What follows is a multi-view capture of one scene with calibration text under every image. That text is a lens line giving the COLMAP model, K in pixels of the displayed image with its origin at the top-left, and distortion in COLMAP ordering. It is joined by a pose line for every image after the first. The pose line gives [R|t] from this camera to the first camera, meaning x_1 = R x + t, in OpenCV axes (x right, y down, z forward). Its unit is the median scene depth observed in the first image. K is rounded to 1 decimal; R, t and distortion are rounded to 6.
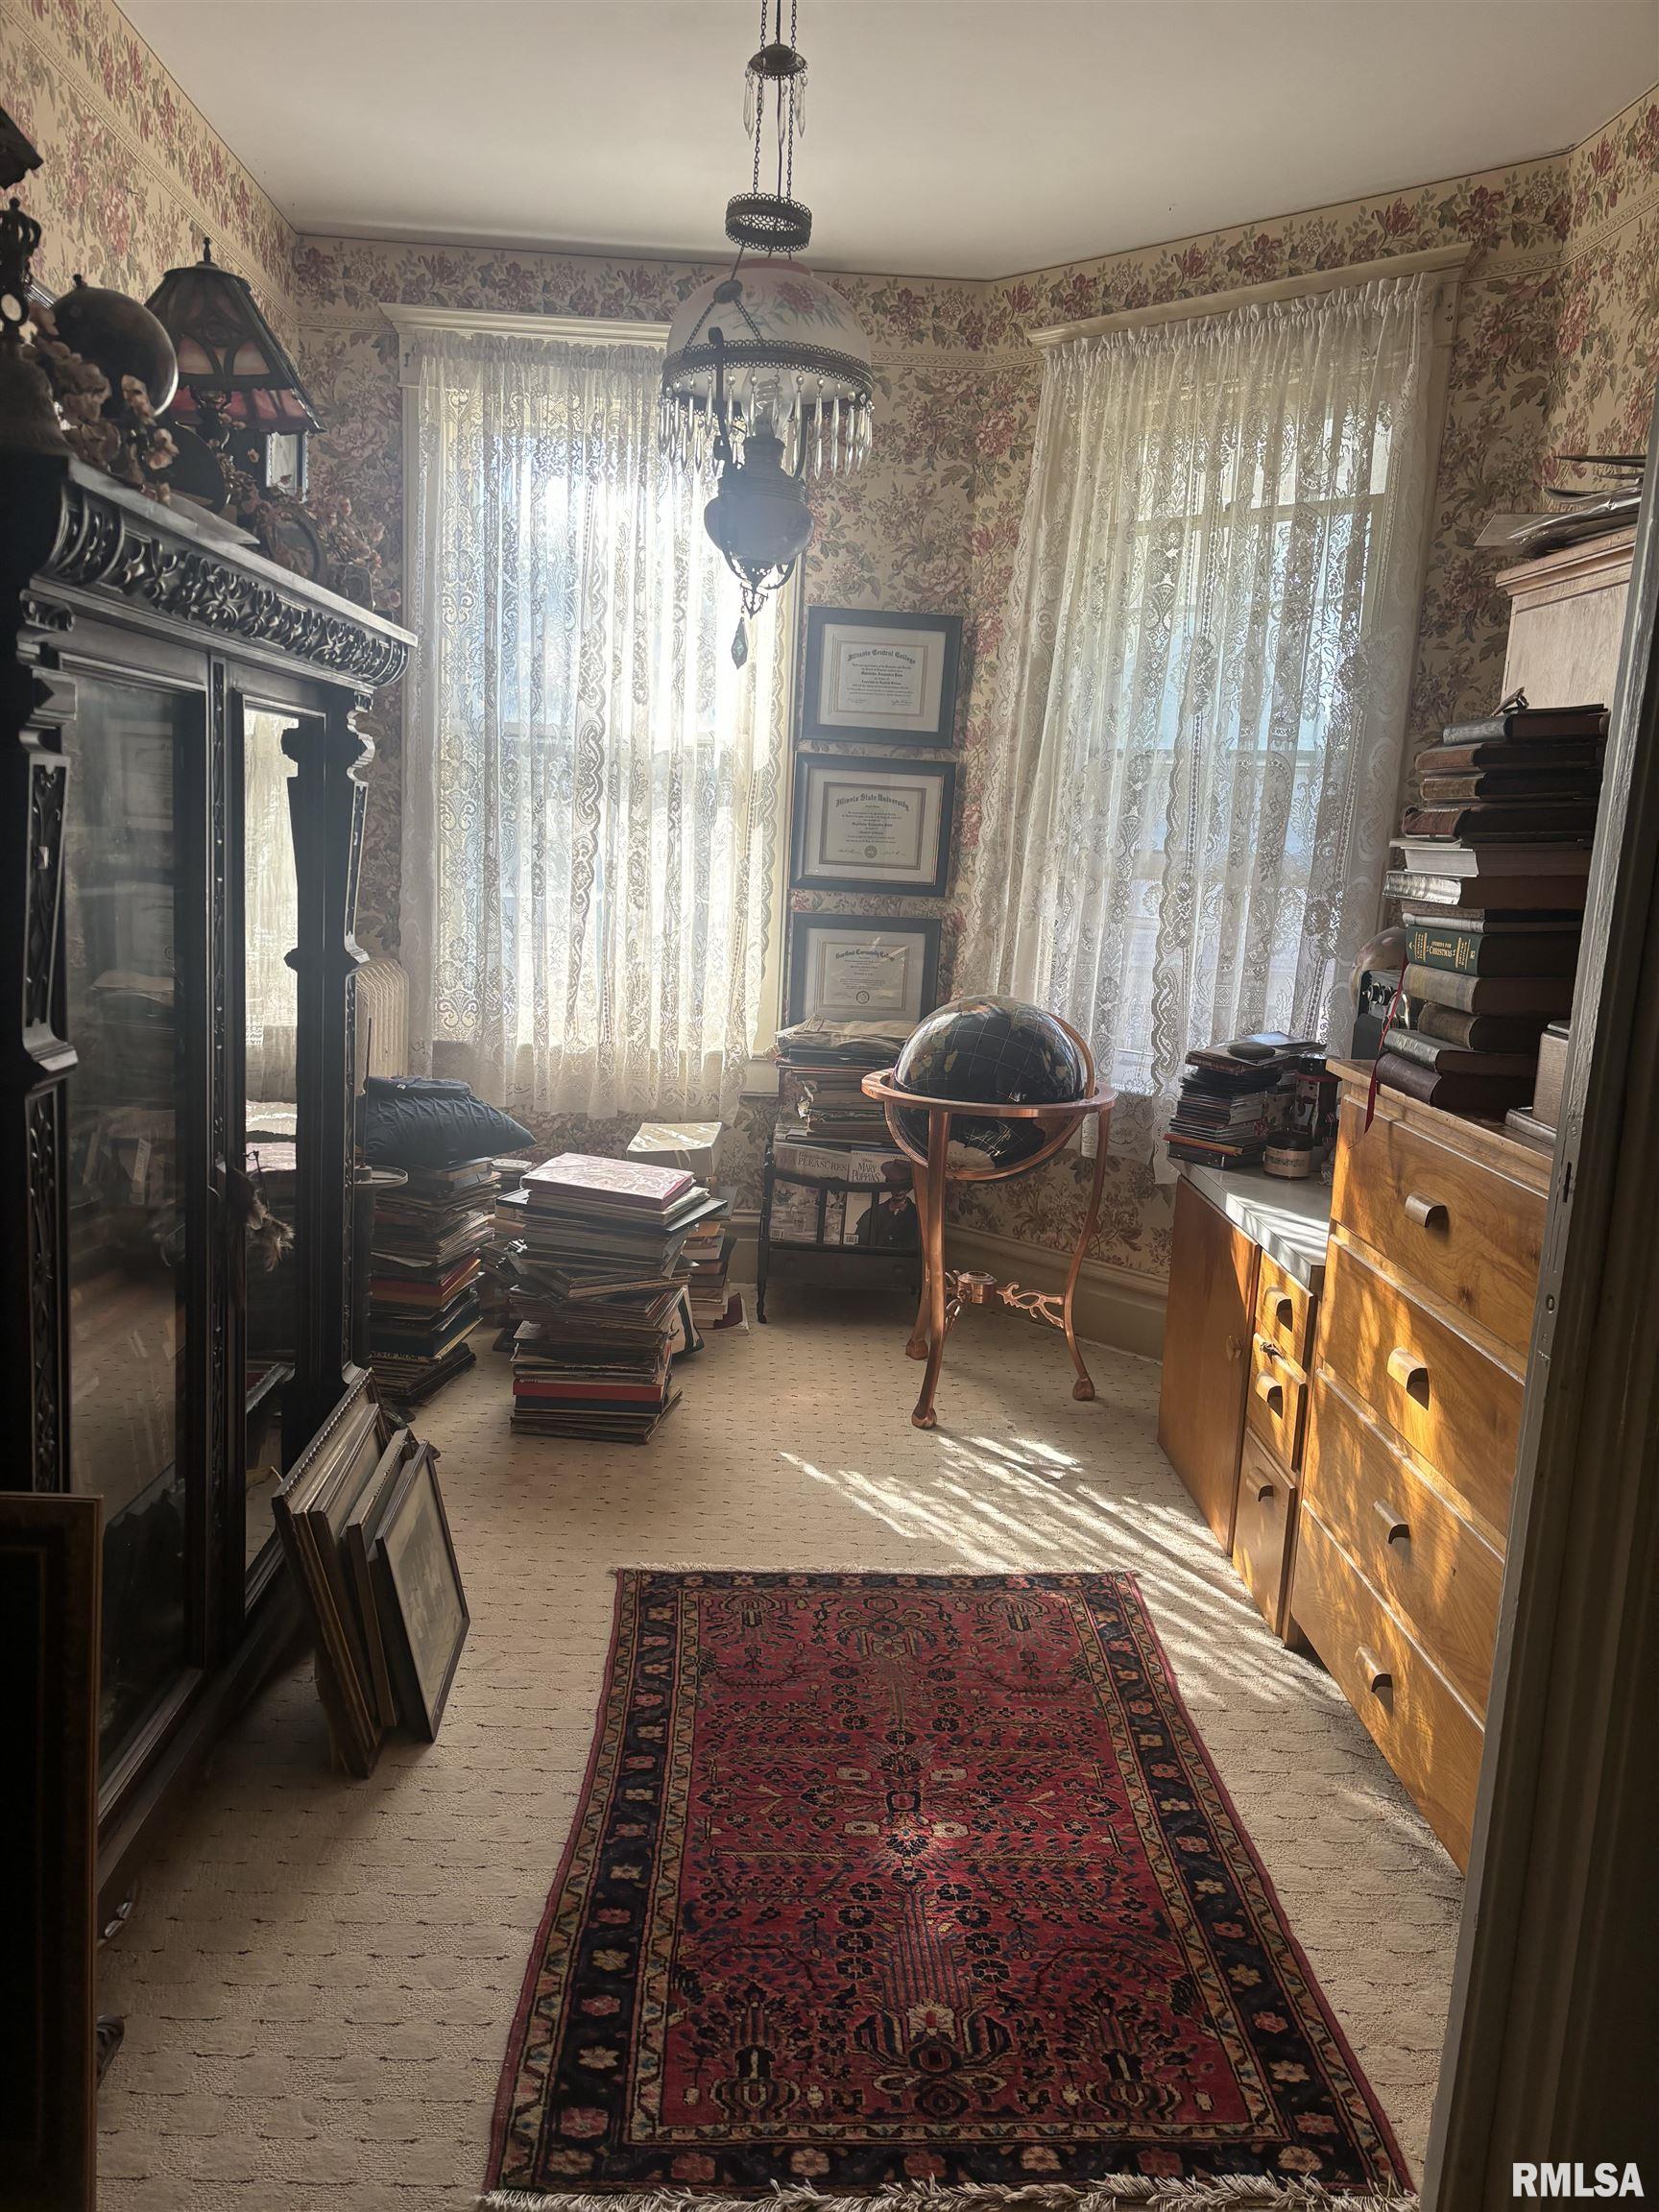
lens RADIAL K [[1657.8, 0, 835.1], [0, 1657.8, 1121.5], [0, 0, 1]] dist [0.046151, -0.052785]
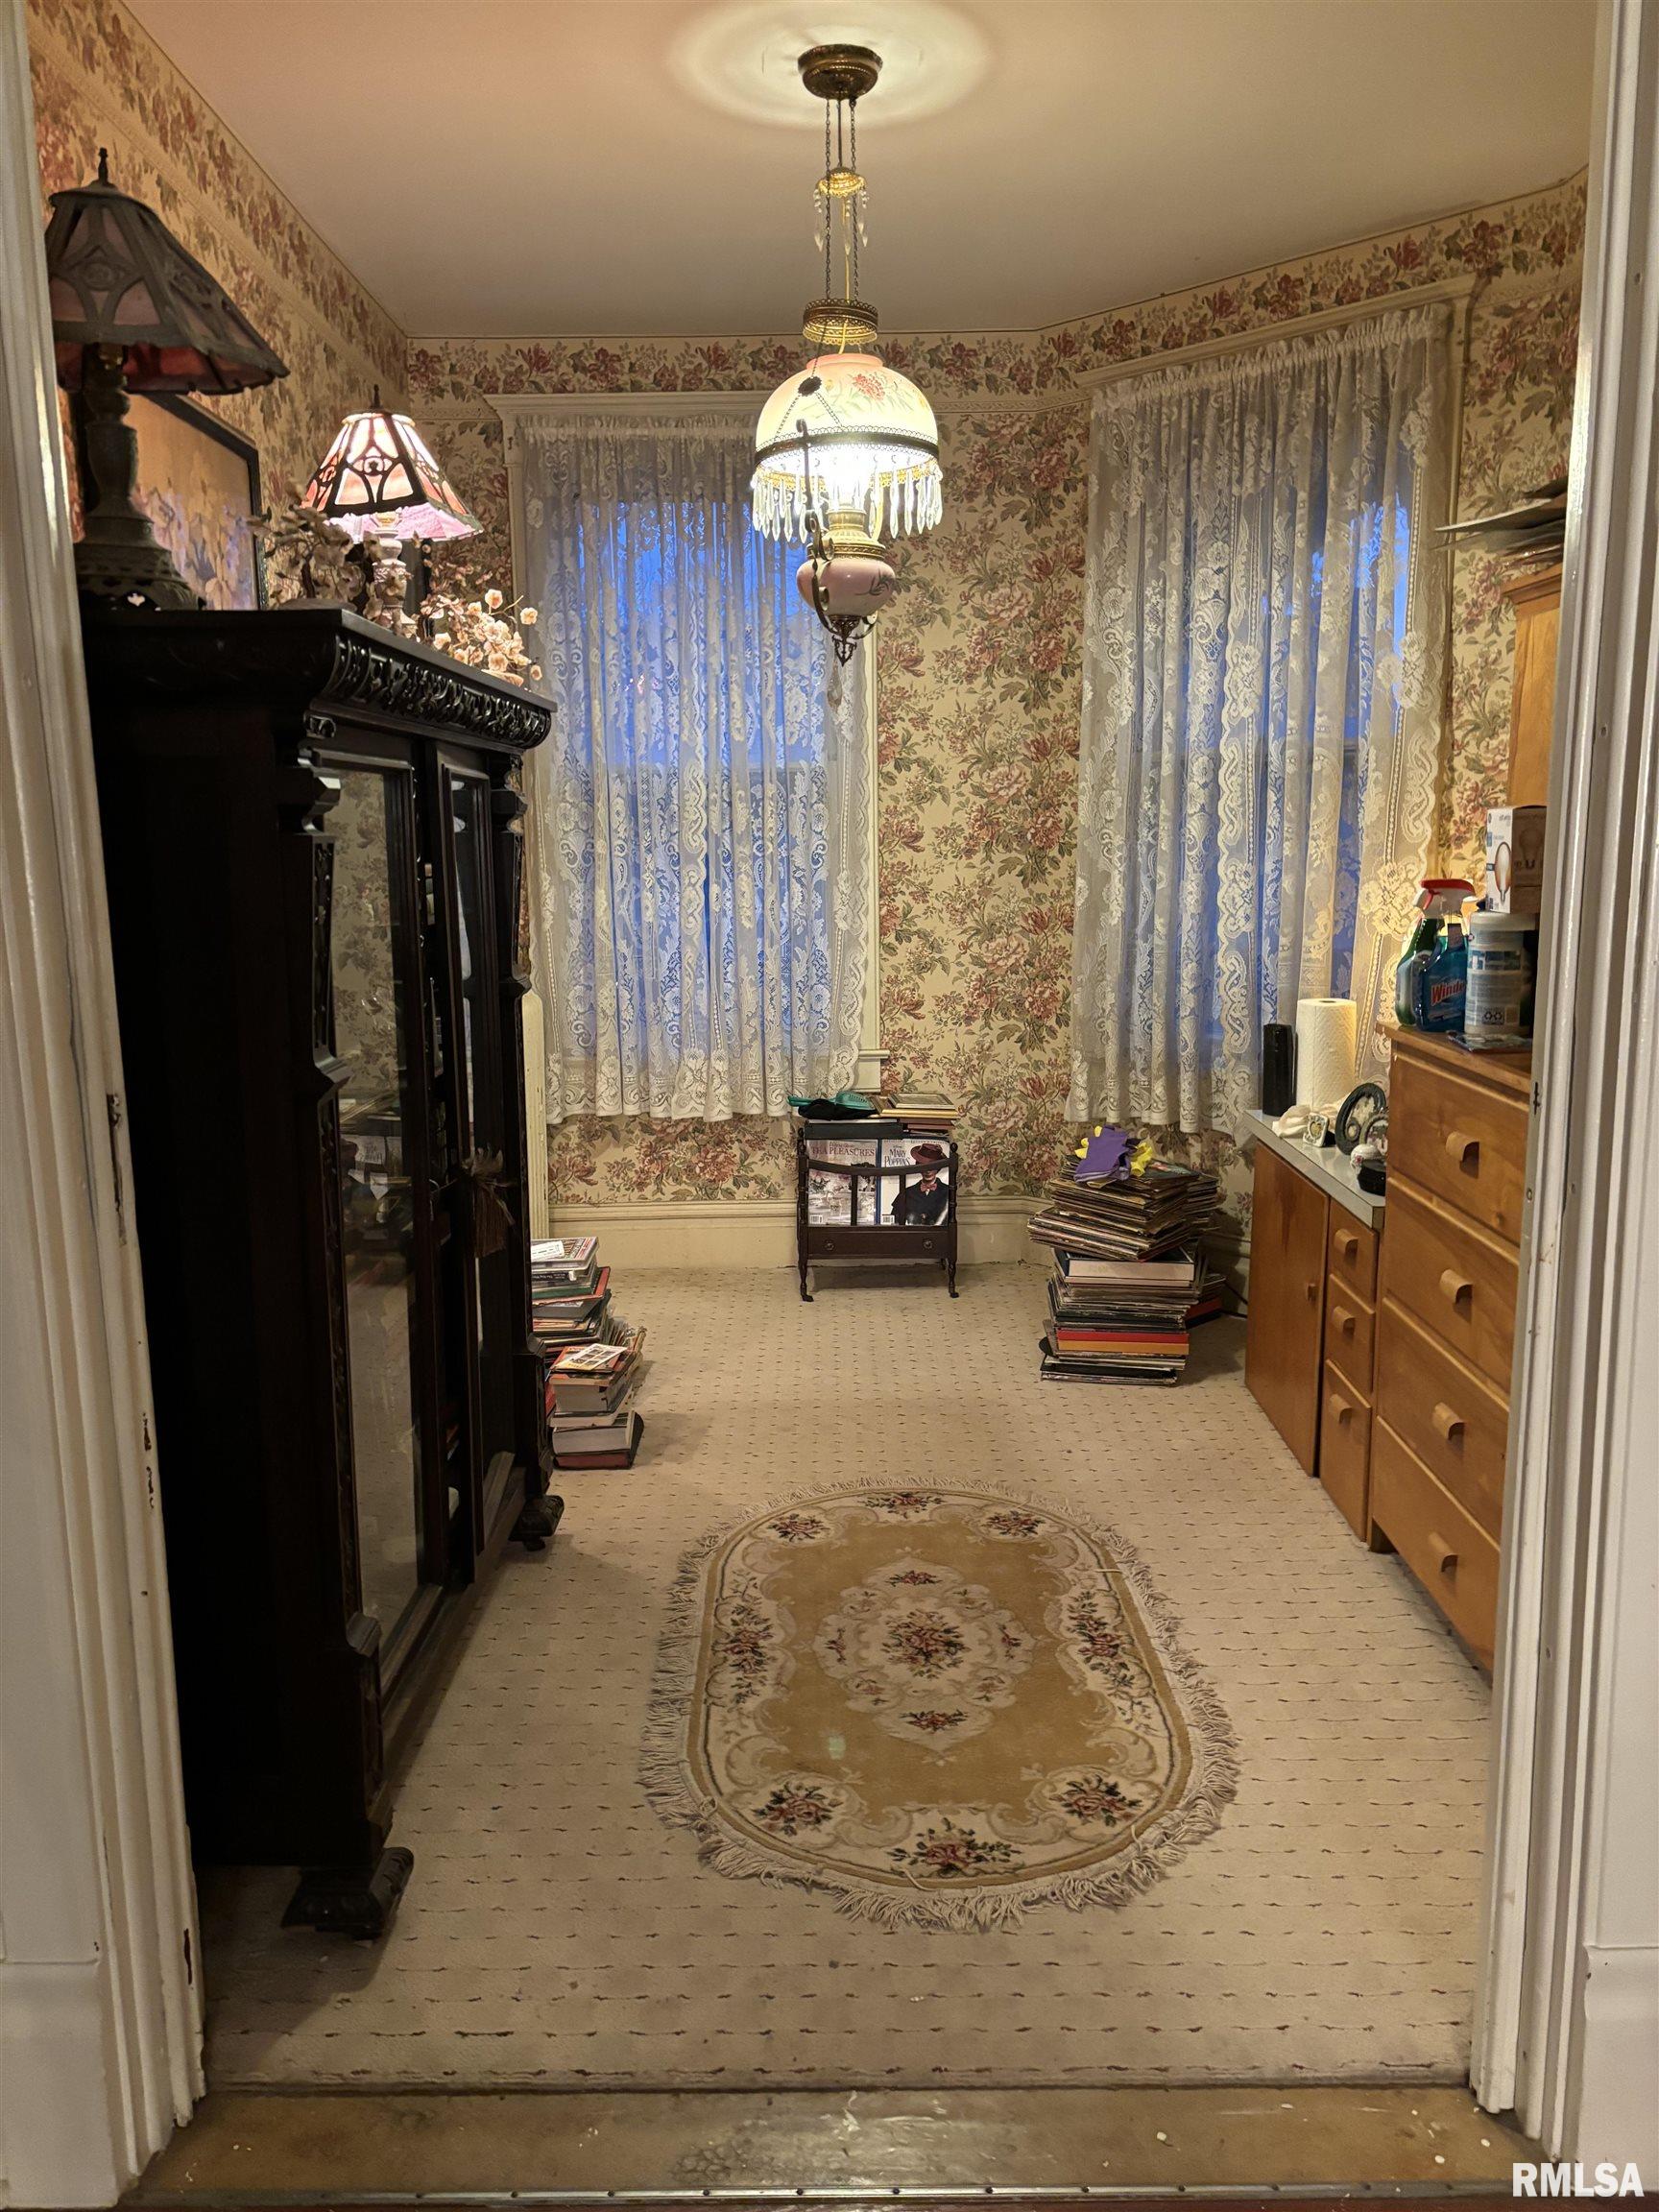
lens RADIAL K [[1657.8, 0, 849.7], [0, 1657.8, 1131.6], [0, 0, 1]] dist [0.046151, -0.052785]
pose [[0.997392, -0.055897, -0.045668, -0.009530], [0.055910, 0.998435, -0.000977, 0.013441], [0.045651, -0.001578, 0.998956, -0.109270]]
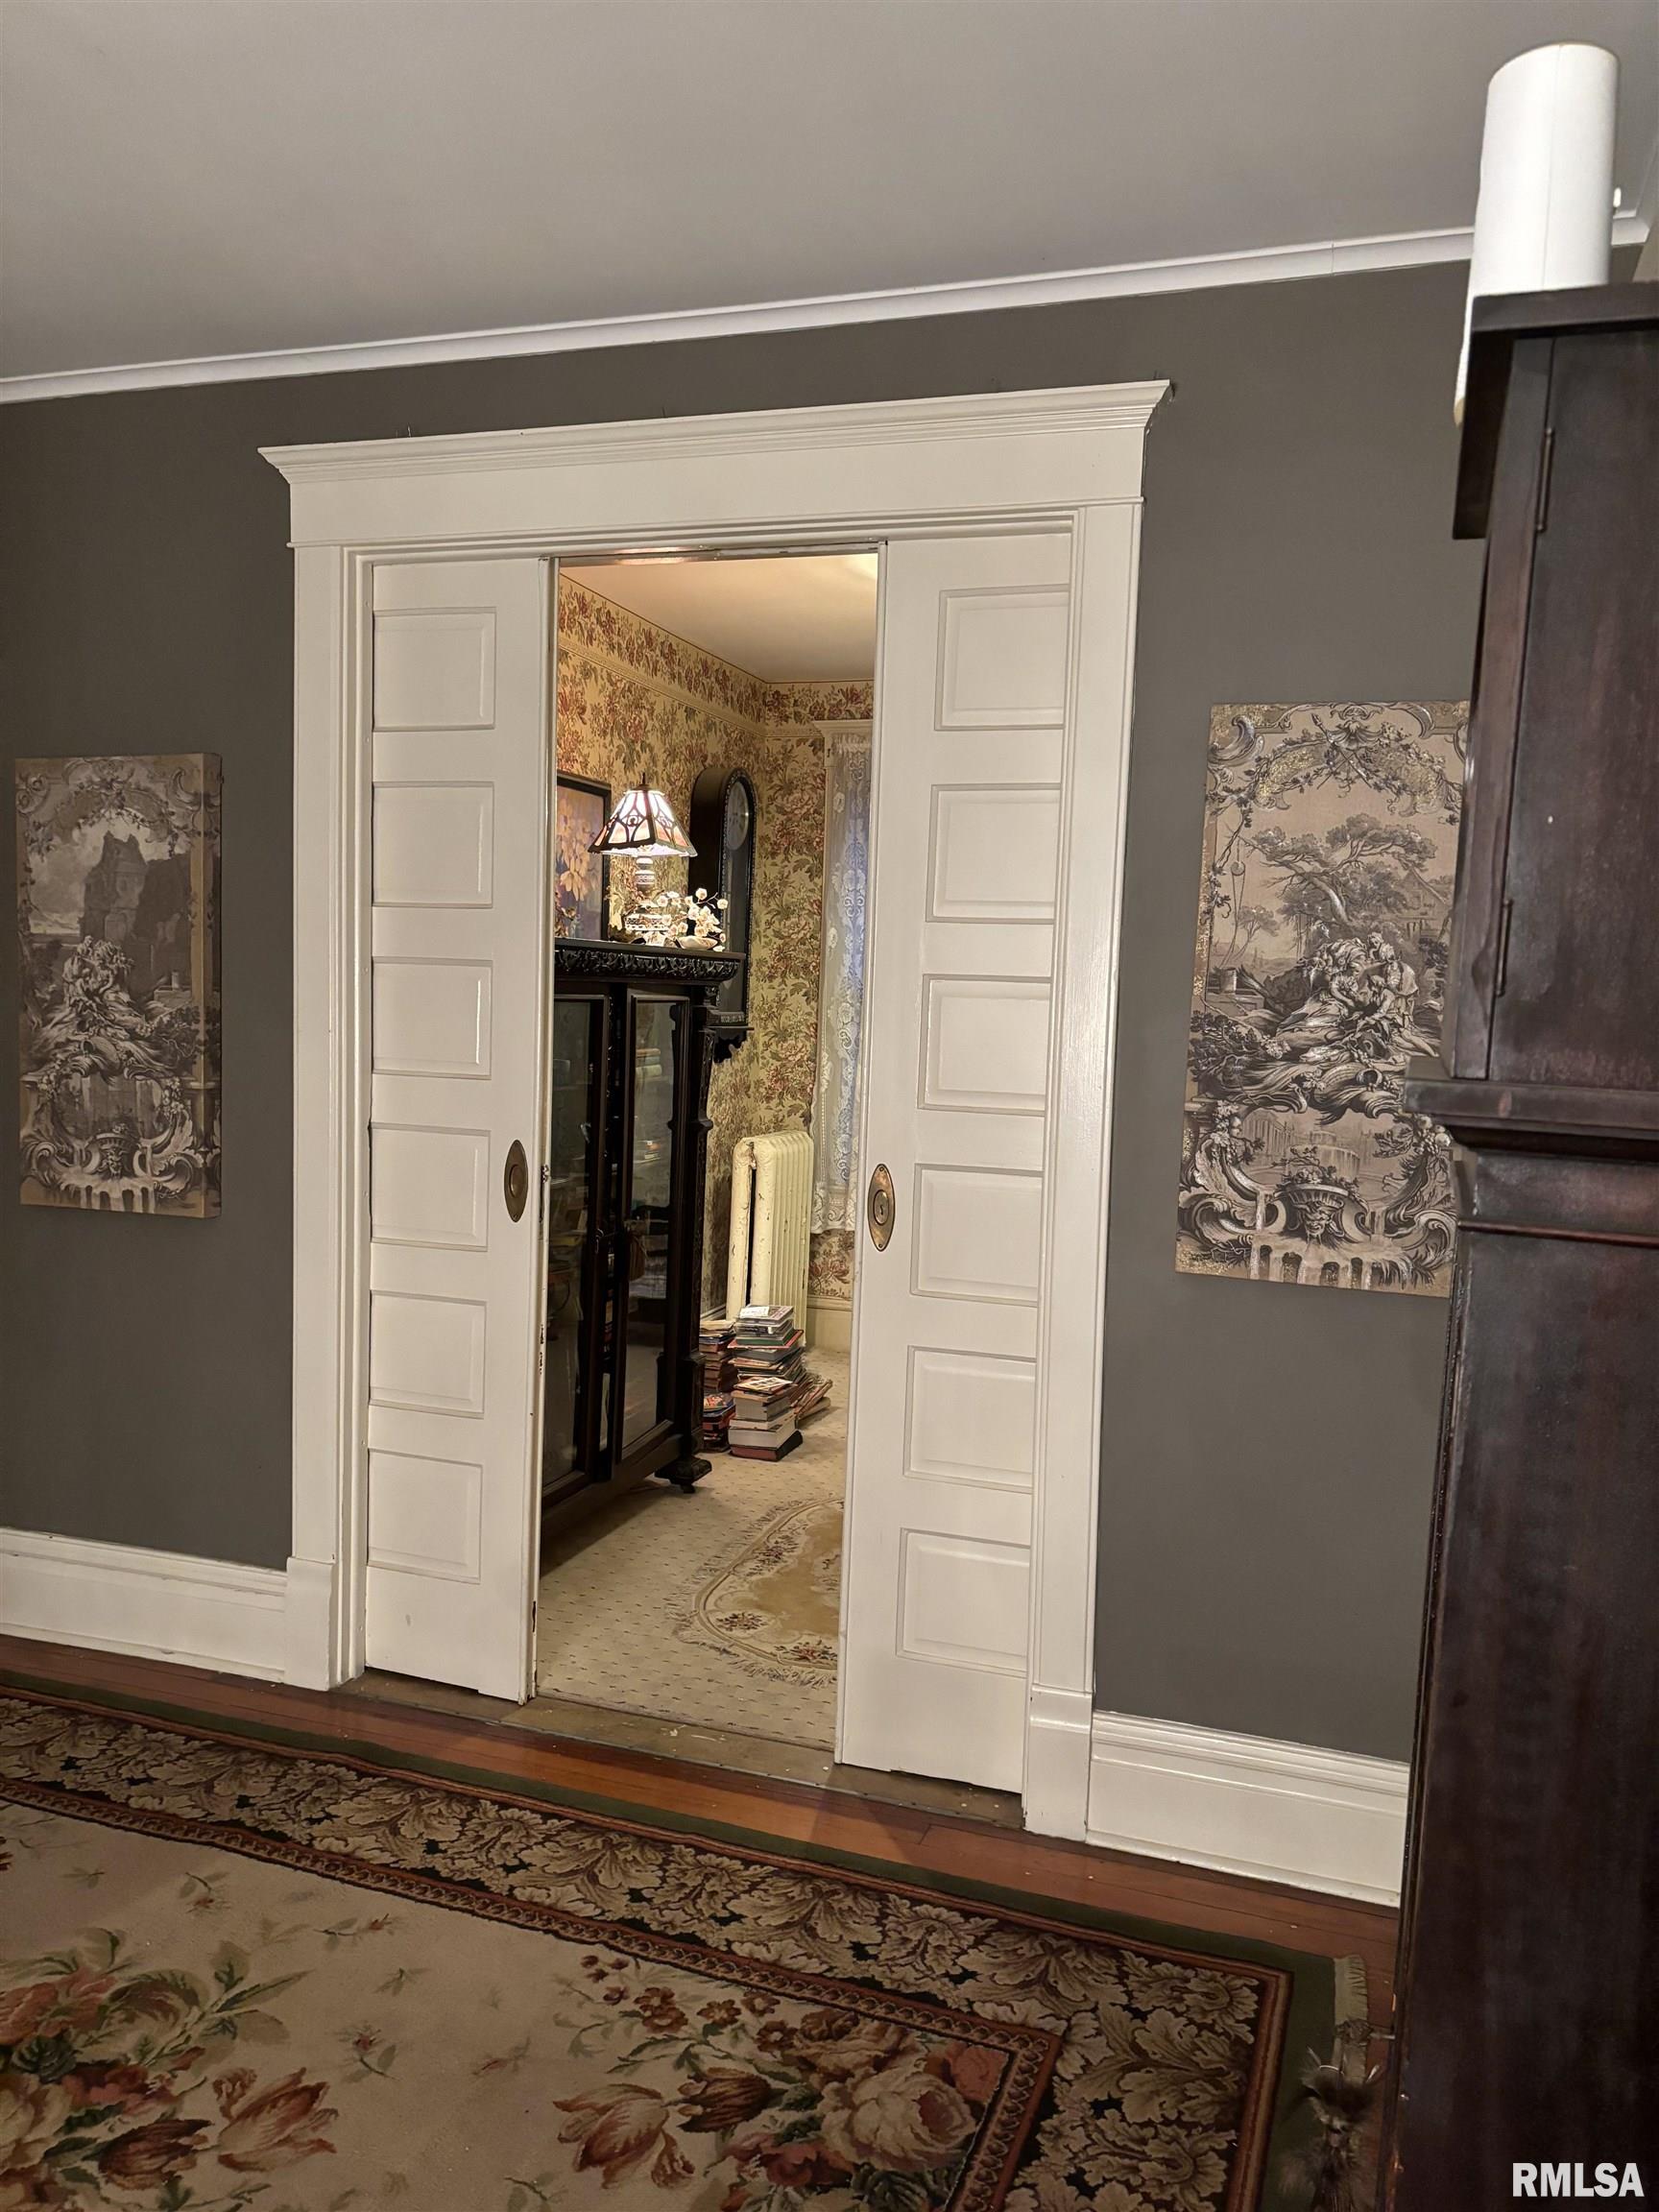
lens RADIAL K [[1657.8, 0, 837.2], [0, 1657.8, 1138.0], [0, 0, 1]] dist [0.046151, -0.052785]
pose [[0.933761, 0.010516, -0.357743, 0.377015], [-0.048159, 0.994169, -0.096479, 0.064274], [0.354642, 0.107317, 0.928823, -0.488855]]
